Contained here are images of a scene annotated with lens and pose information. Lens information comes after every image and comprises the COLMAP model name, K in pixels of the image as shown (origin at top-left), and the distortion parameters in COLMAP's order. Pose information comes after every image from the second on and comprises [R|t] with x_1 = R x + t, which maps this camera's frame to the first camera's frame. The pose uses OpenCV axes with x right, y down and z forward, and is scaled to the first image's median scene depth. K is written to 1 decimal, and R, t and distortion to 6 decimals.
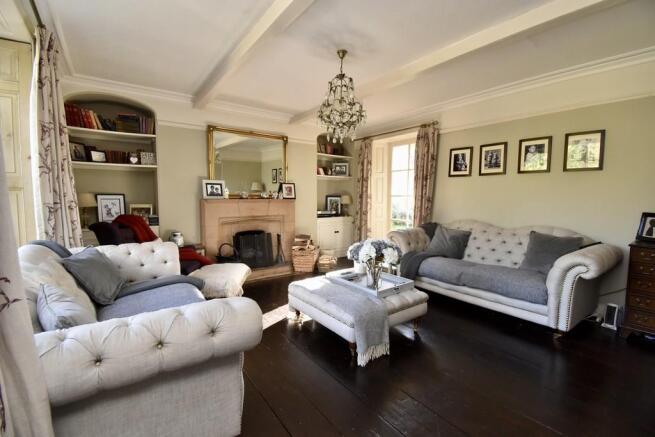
lens RADIAL K [[291.7, 0, 330.3], [0, 291.7, 222.2], [0, 0, 1]] dist [-0.021966, -0.001037]
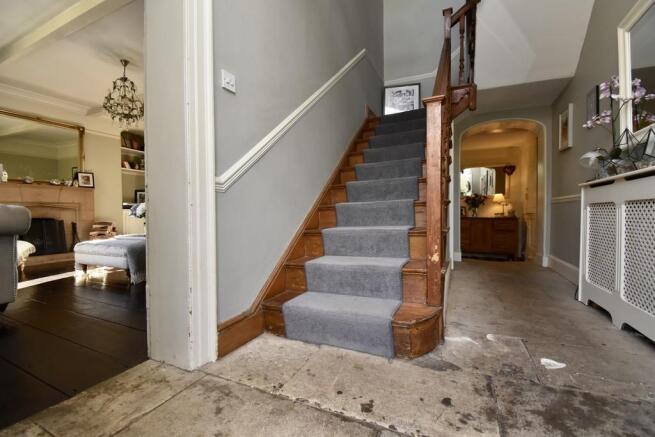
lens RADIAL K [[291.7, 0, 327.1], [0, 291.7, 215.2], [0, 0, 1]] dist [-0.021966, -0.001037]
pose [[0.872528, -0.023728, 0.487988, 0.100988], [0.058741, 0.996669, -0.056566, 0.122861], [-0.485021, 0.078020, 0.871015, -0.273762]]
